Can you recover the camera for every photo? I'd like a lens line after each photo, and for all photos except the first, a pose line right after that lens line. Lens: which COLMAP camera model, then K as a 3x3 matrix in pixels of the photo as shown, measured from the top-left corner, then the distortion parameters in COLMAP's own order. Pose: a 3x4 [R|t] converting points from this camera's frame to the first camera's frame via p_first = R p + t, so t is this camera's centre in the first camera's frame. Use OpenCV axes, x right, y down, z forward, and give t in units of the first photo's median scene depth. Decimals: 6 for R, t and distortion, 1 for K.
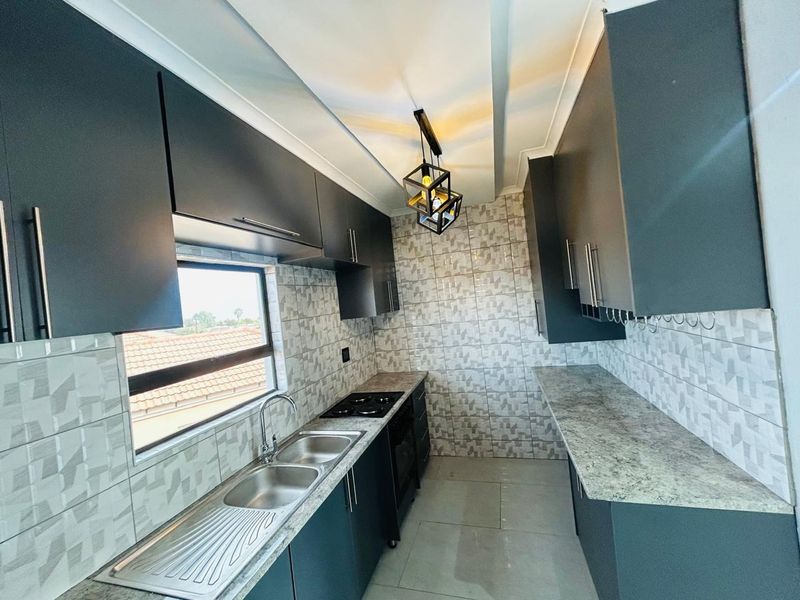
lens RADIAL K [[323.8, 0, 398.3], [0, 323.8, 300.7], [0, 0, 1]] dist [0.000184, 0.000282]
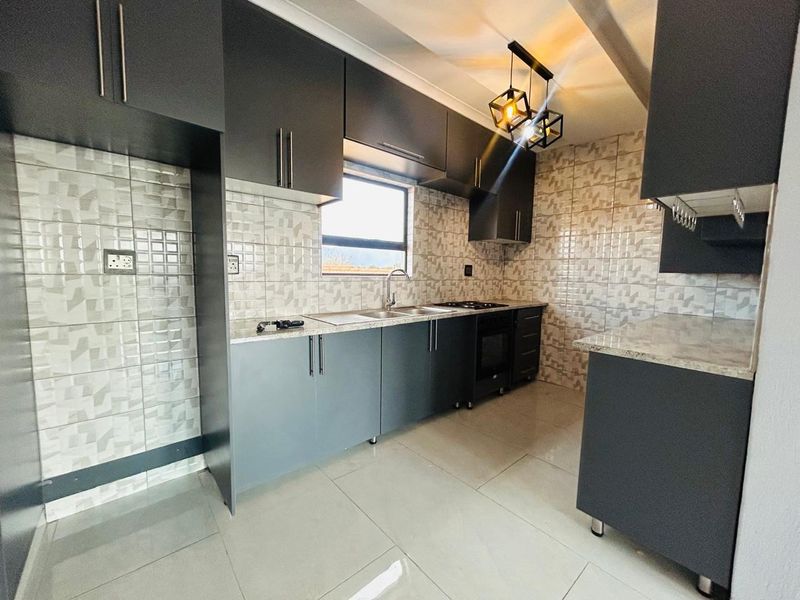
lens RADIAL K [[323.8, 0, 398.3], [0, 323.8, 300.7], [0, 0, 1]] dist [0.000184, 0.000282]
pose [[0.842310, 0.170774, -0.511224, 0.303568], [-0.111452, 0.983165, 0.144793, 0.154491], [0.527345, -0.064984, 0.847163, -0.213304]]
